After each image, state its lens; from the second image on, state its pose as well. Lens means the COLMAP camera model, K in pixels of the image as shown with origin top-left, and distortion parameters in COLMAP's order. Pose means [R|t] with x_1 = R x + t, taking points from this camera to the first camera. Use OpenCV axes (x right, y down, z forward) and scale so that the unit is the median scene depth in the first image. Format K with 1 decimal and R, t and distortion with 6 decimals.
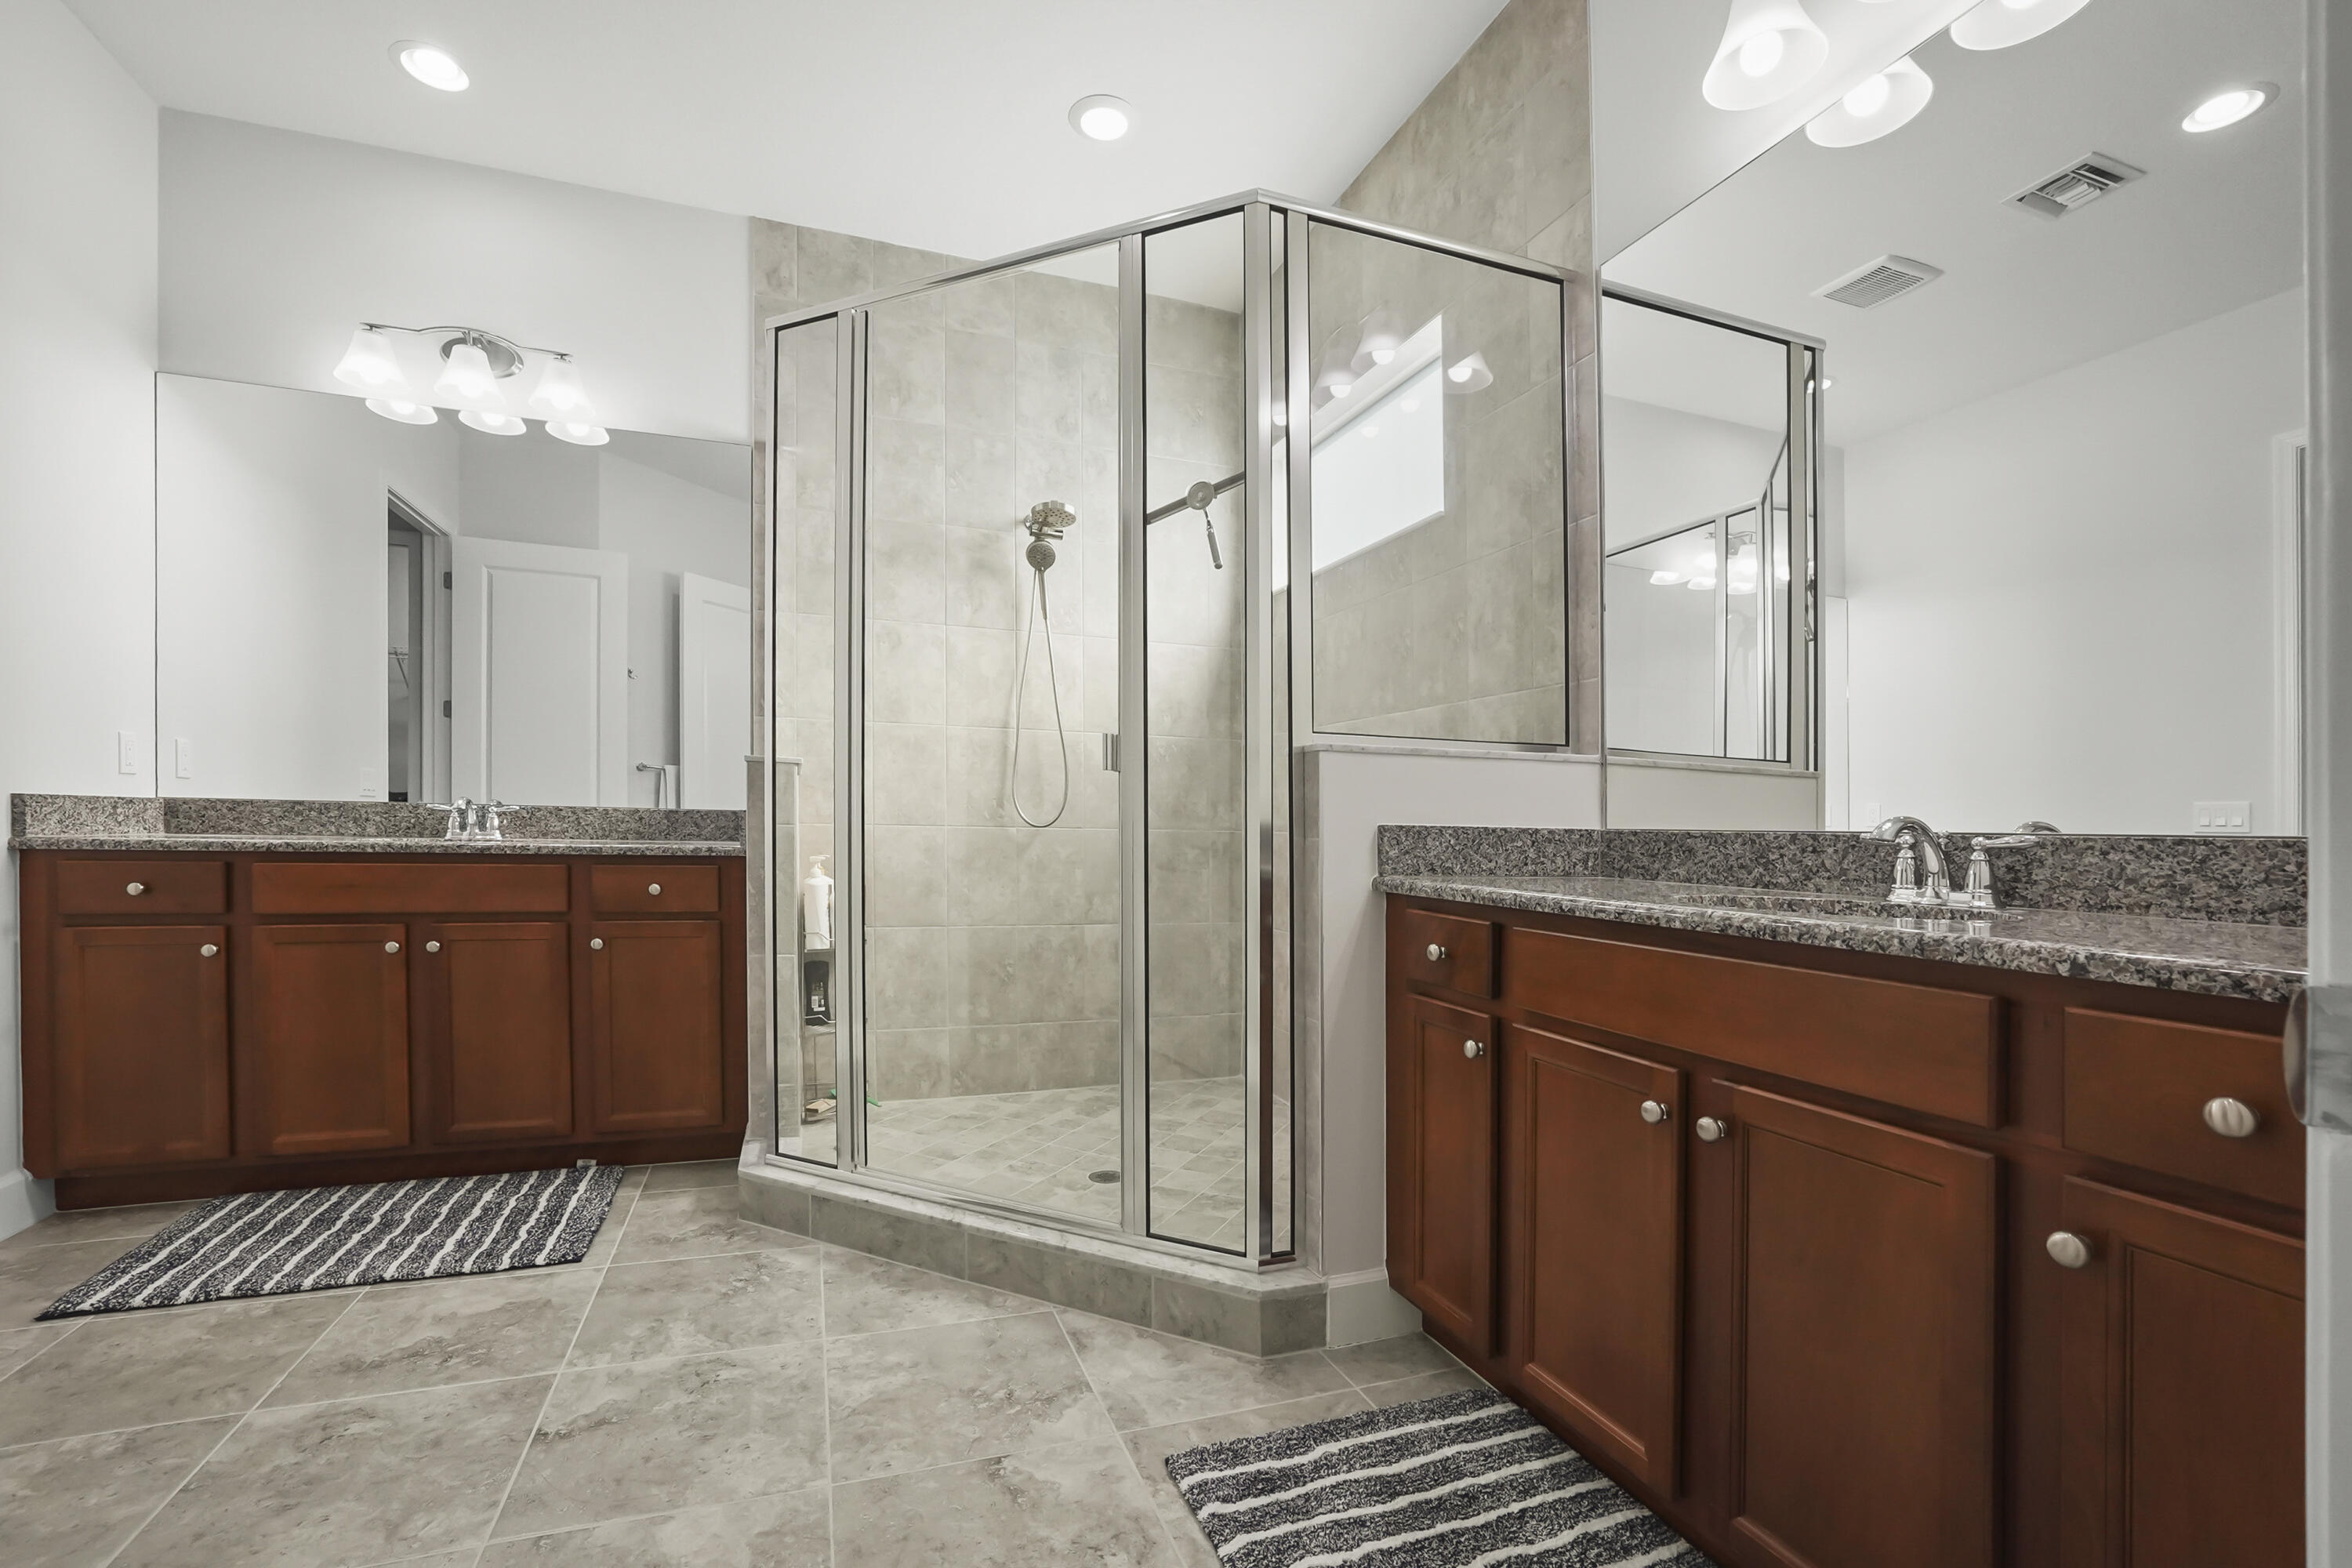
lens RADIAL K [[991.3, 0, 1154.8], [0, 991.3, 847.1], [0, 0, 1]] dist [-0.031831, 0.005623]
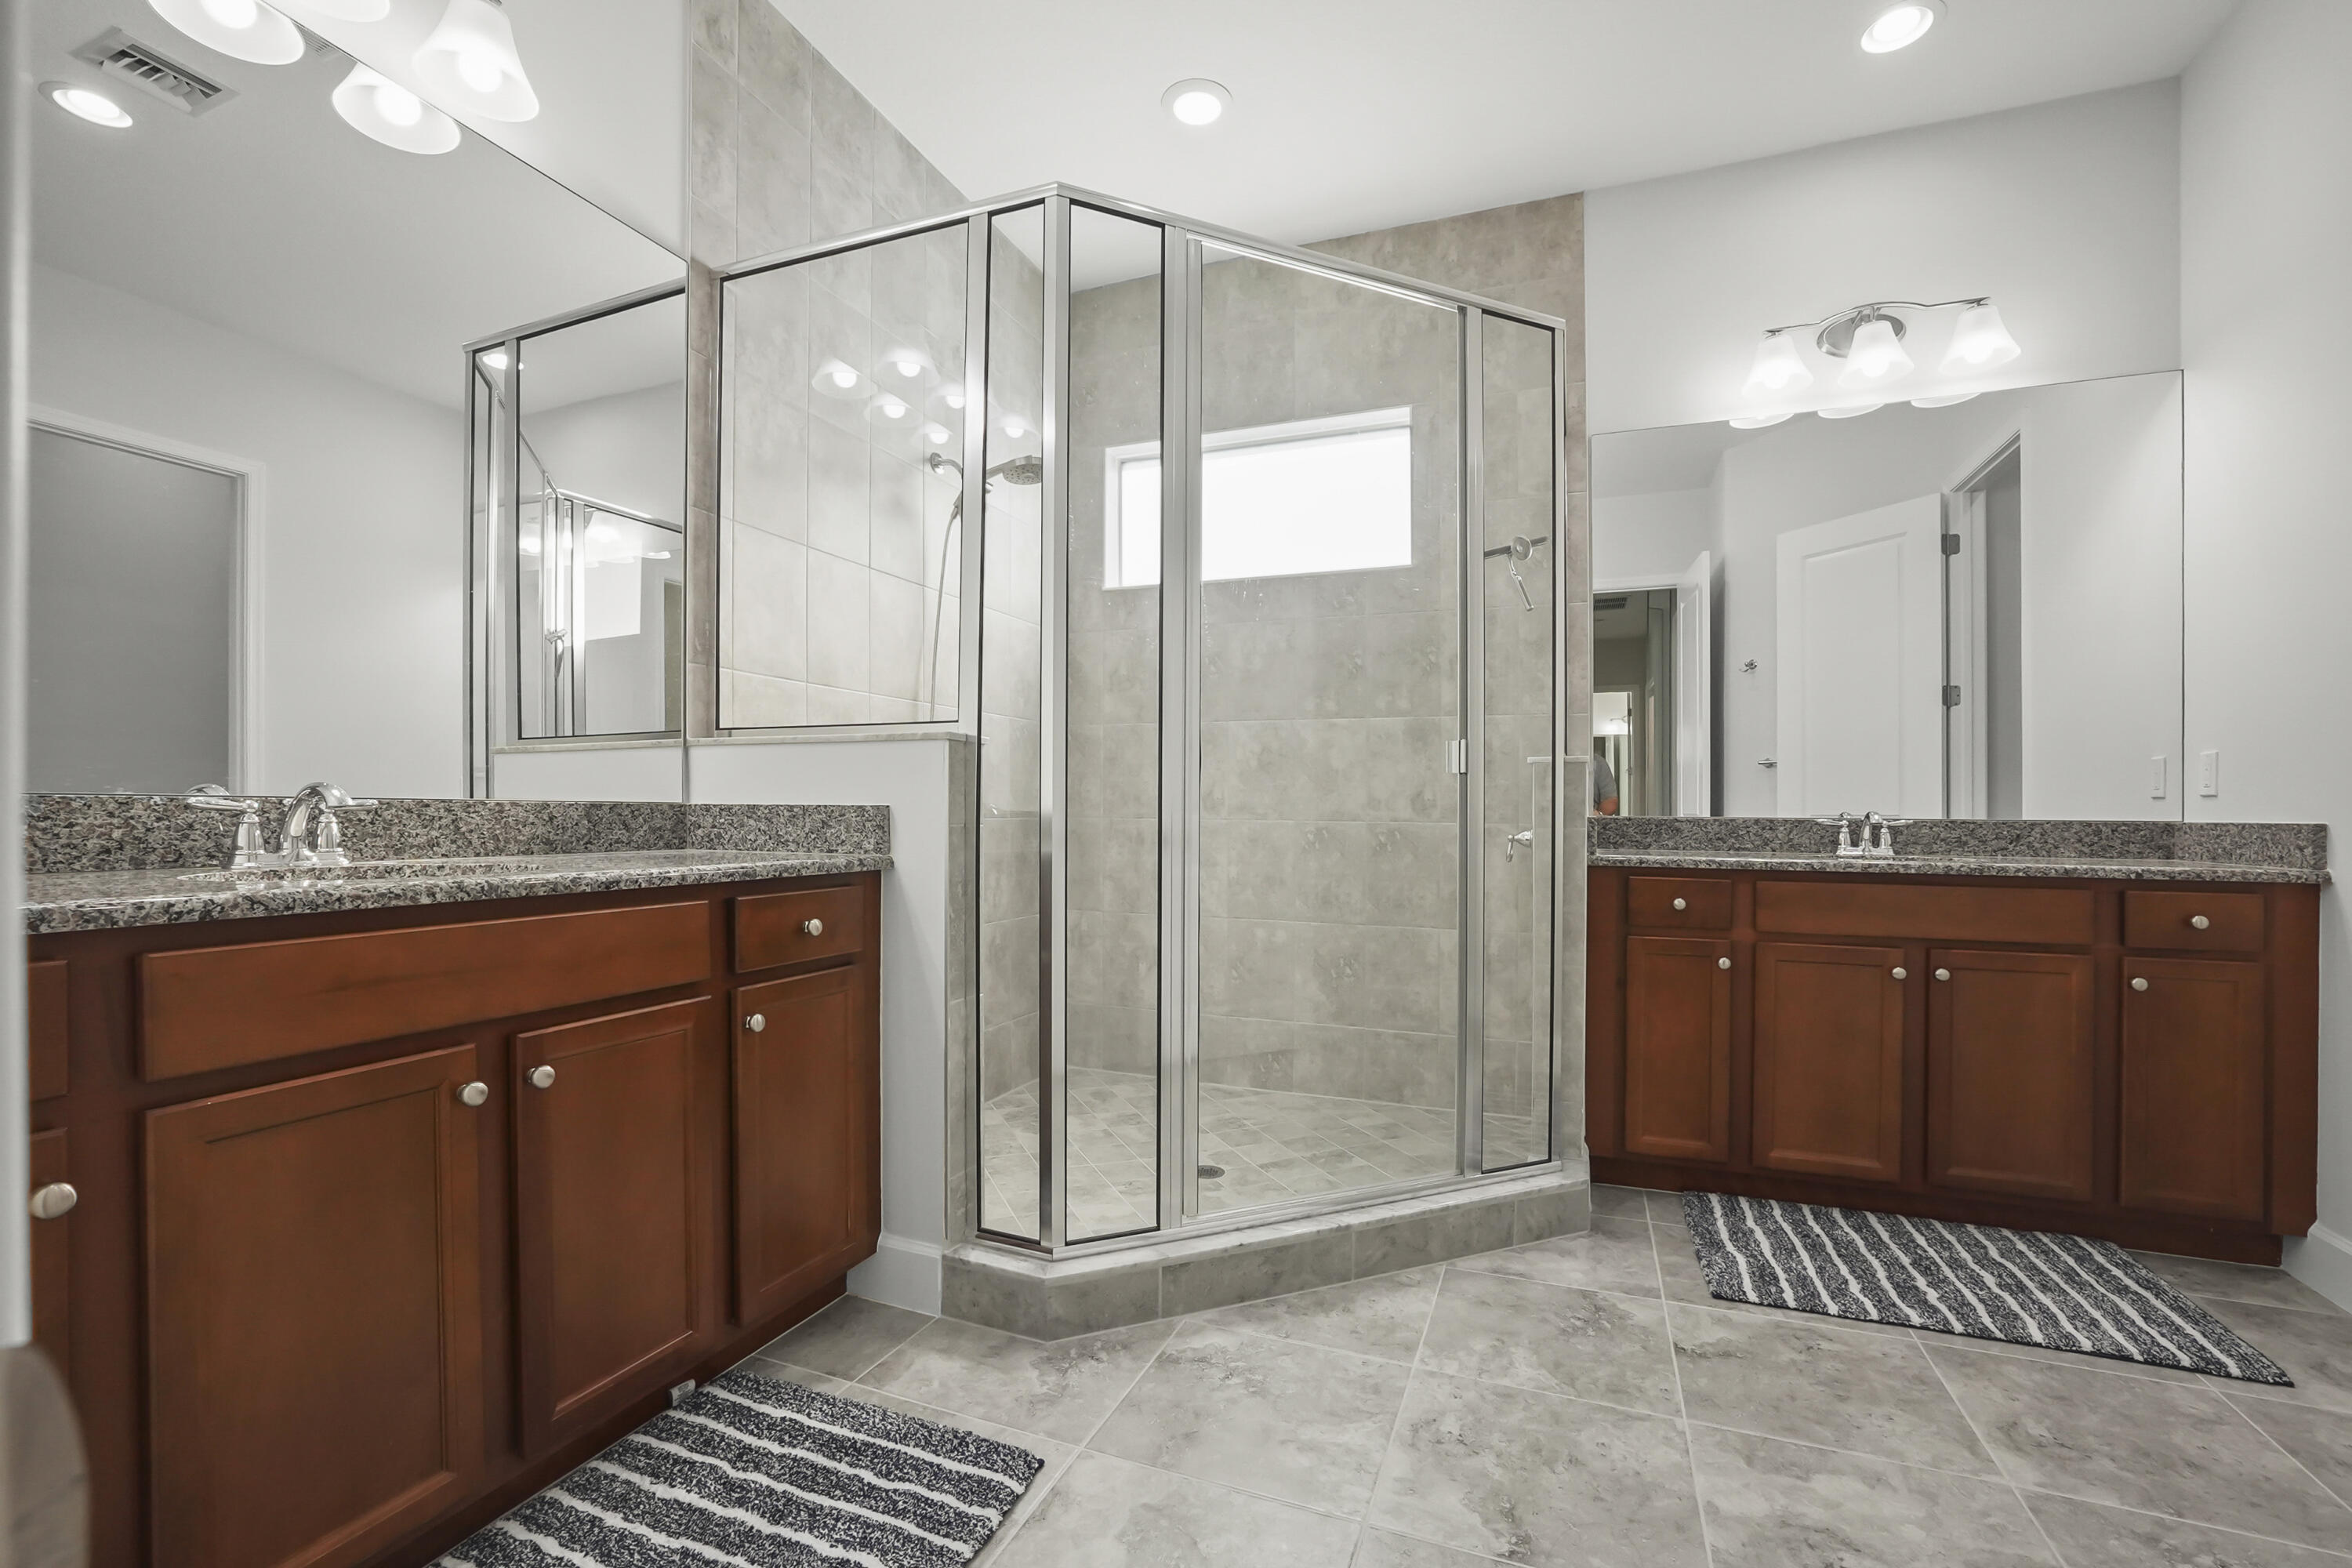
lens RADIAL K [[991.3, 0, 1181.4], [0, 991.3, 822.6], [0, 0, 1]] dist [-0.031831, 0.005623]
pose [[0.665601, -0.021345, 0.746002, -1.056317], [0.020199, 0.999740, 0.010582, -0.036962], [-0.746034, 0.008025, 0.665859, 0.471053]]
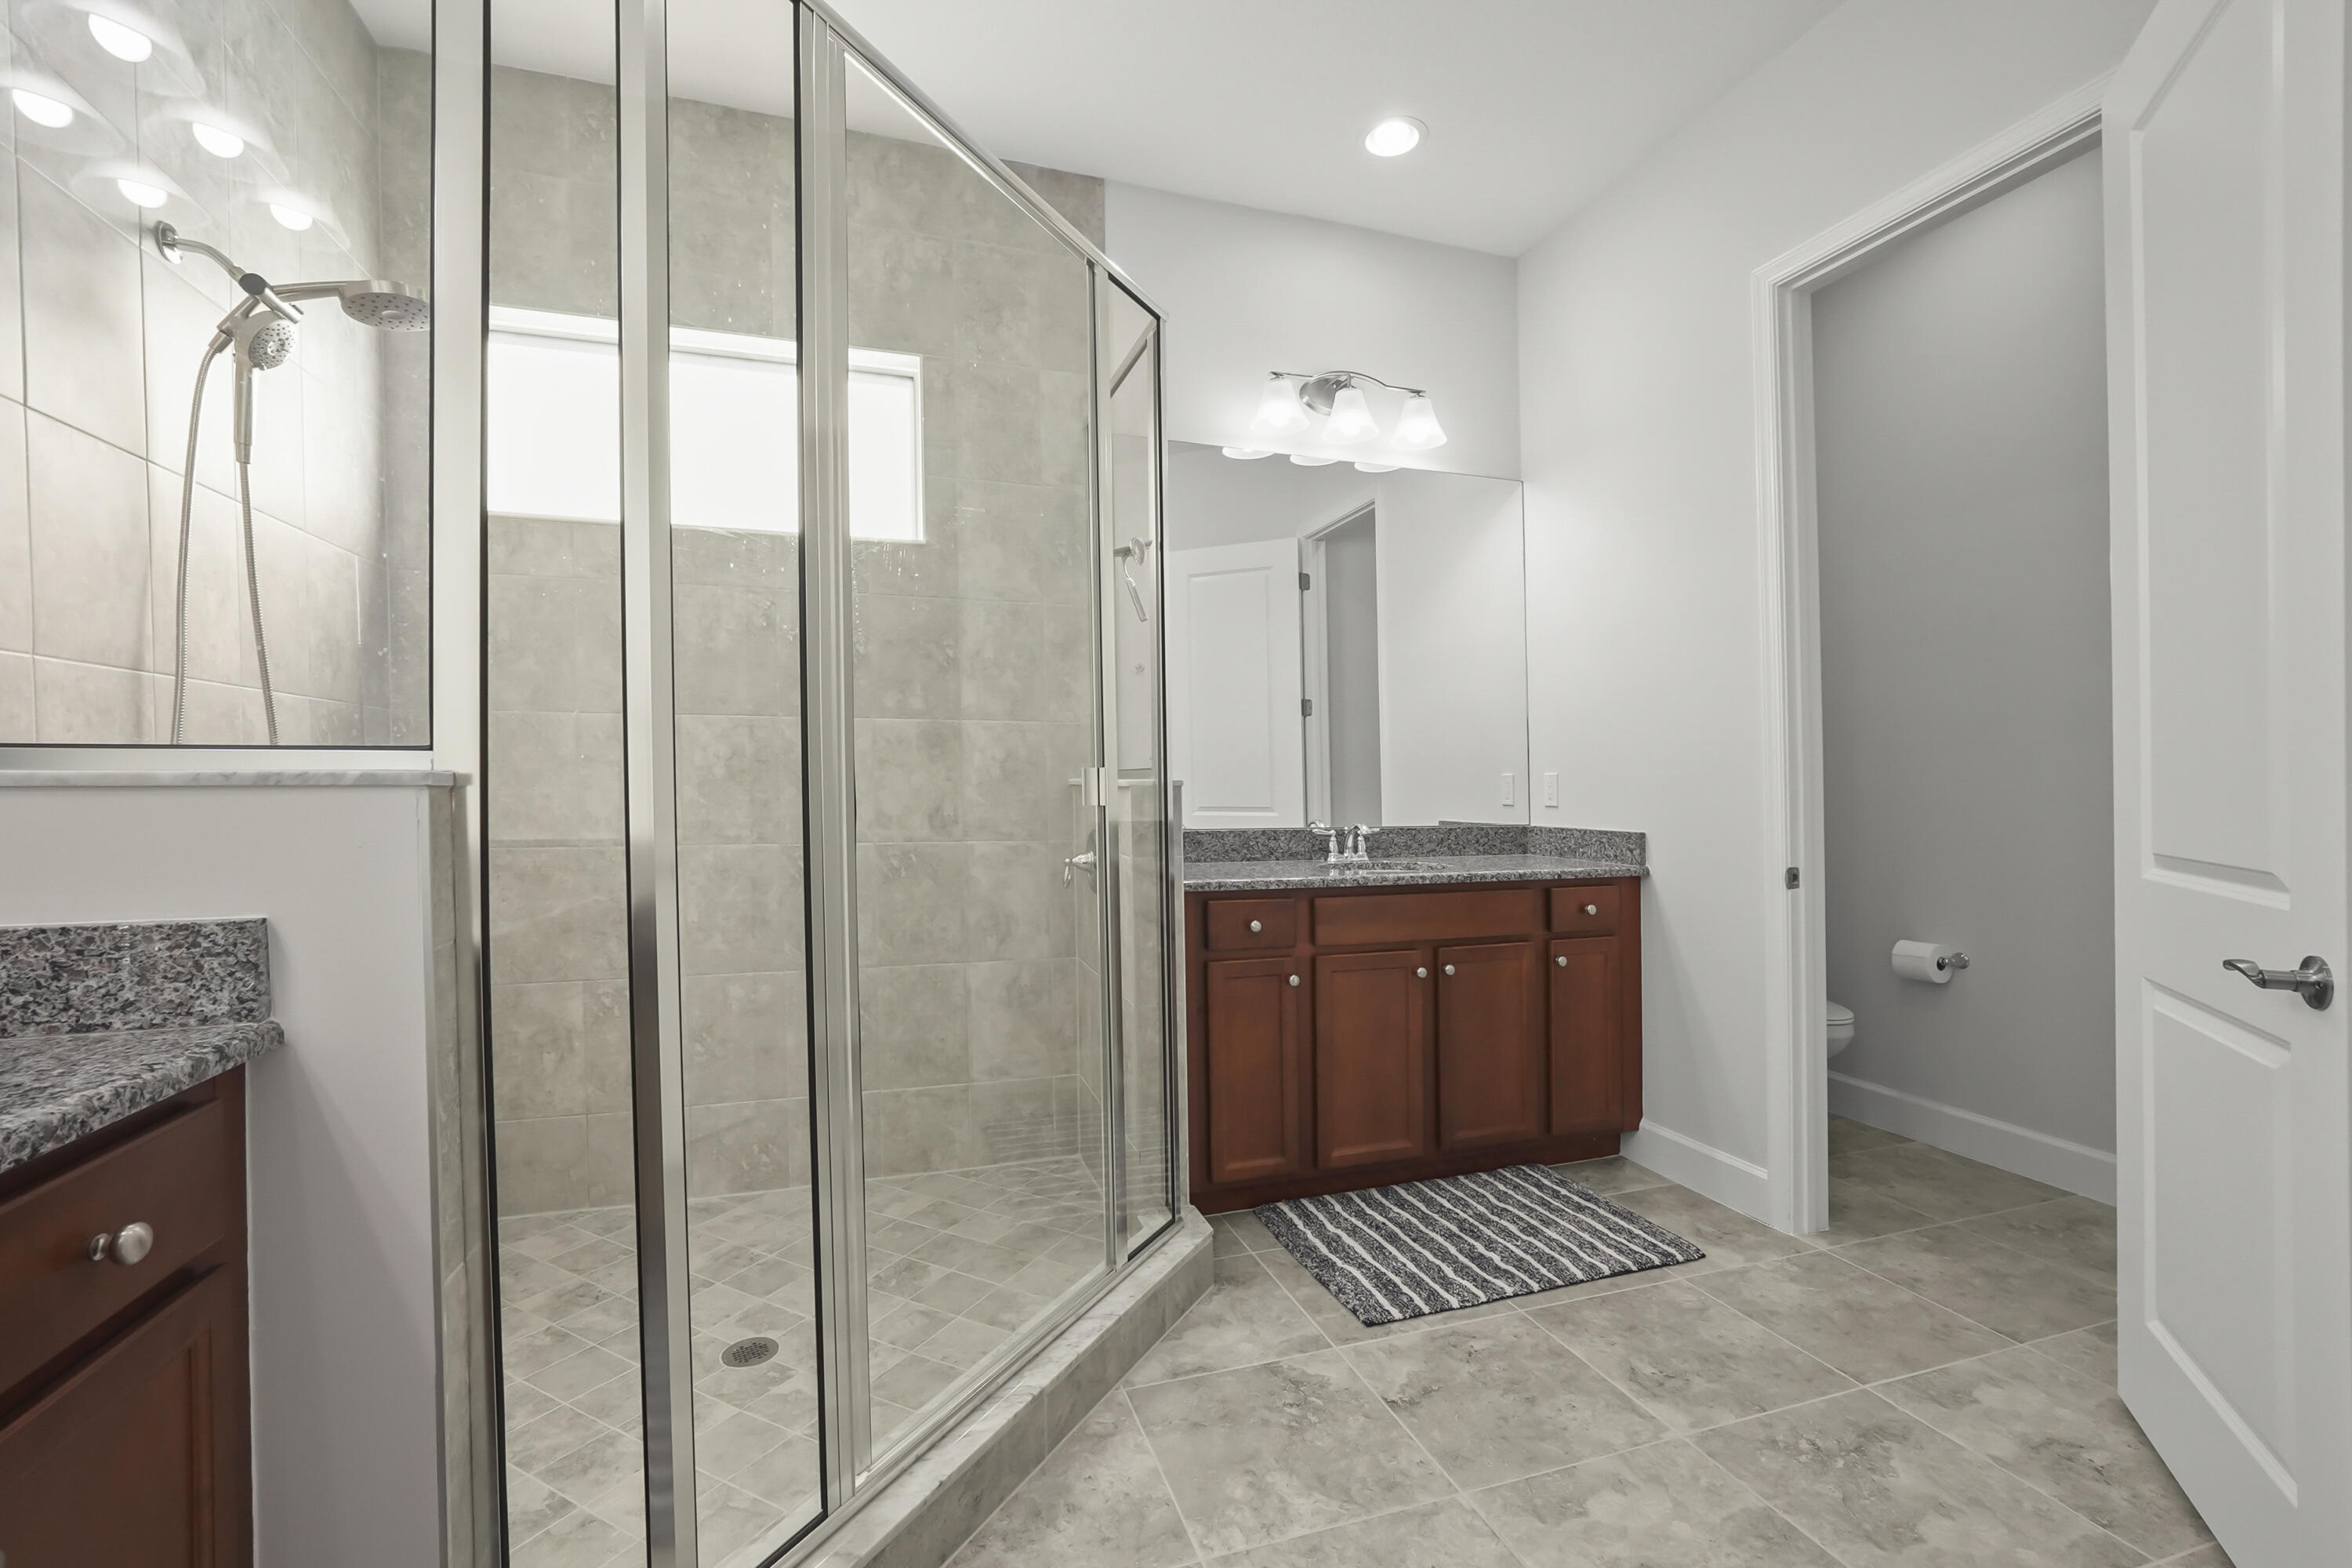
lens RADIAL K [[991.3, 0, 1171.4], [0, 991.3, 794.0], [0, 0, 1]] dist [-0.031831, 0.005623]
pose [[0.042098, -0.029046, 0.998691, -0.969776], [0.022745, 0.999346, 0.028106, -0.111714], [-0.998855, 0.021532, 0.042731, 0.869101]]
